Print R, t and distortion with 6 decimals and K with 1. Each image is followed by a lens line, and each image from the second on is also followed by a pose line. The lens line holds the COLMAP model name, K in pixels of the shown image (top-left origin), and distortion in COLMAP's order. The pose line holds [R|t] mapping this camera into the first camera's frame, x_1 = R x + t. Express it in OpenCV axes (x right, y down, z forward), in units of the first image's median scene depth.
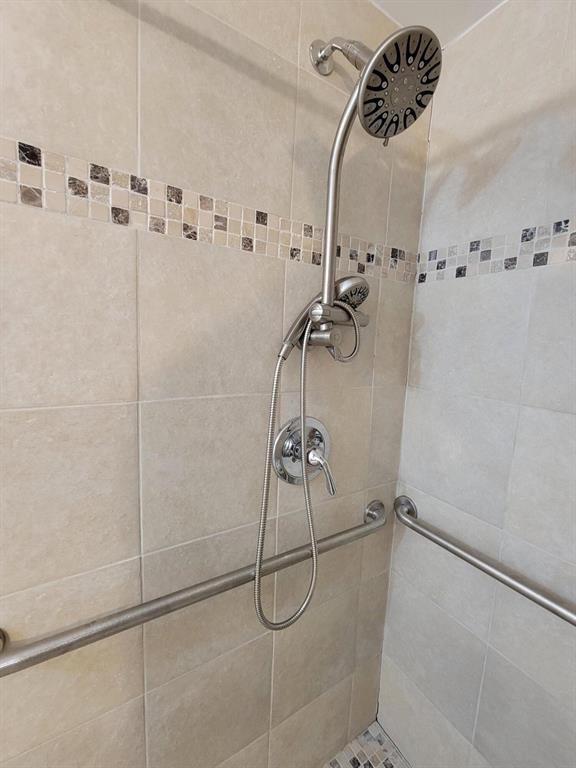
lens RADIAL K [[320.6, 0, 287.6], [0, 320.6, 380.2], [0, 0, 1]] dist [-0.004781, -0.000743]
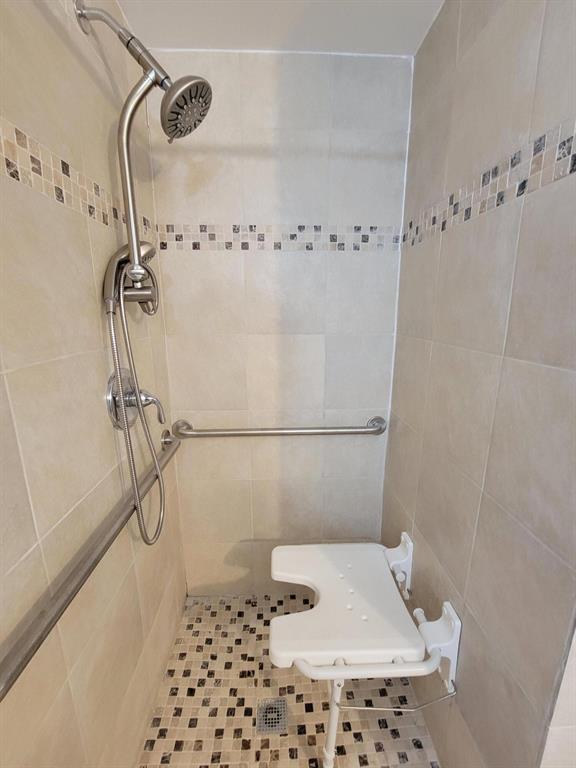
lens RADIAL K [[320.6, 0, 287.9], [0, 320.6, 386.1], [0, 0, 1]] dist [-0.004781, -0.000743]
pose [[0.496661, -0.245700, 0.832442, -0.669028], [0.133548, 0.969307, 0.206418, 0.024254], [-0.857609, 0.008652, 0.514230, -0.070103]]
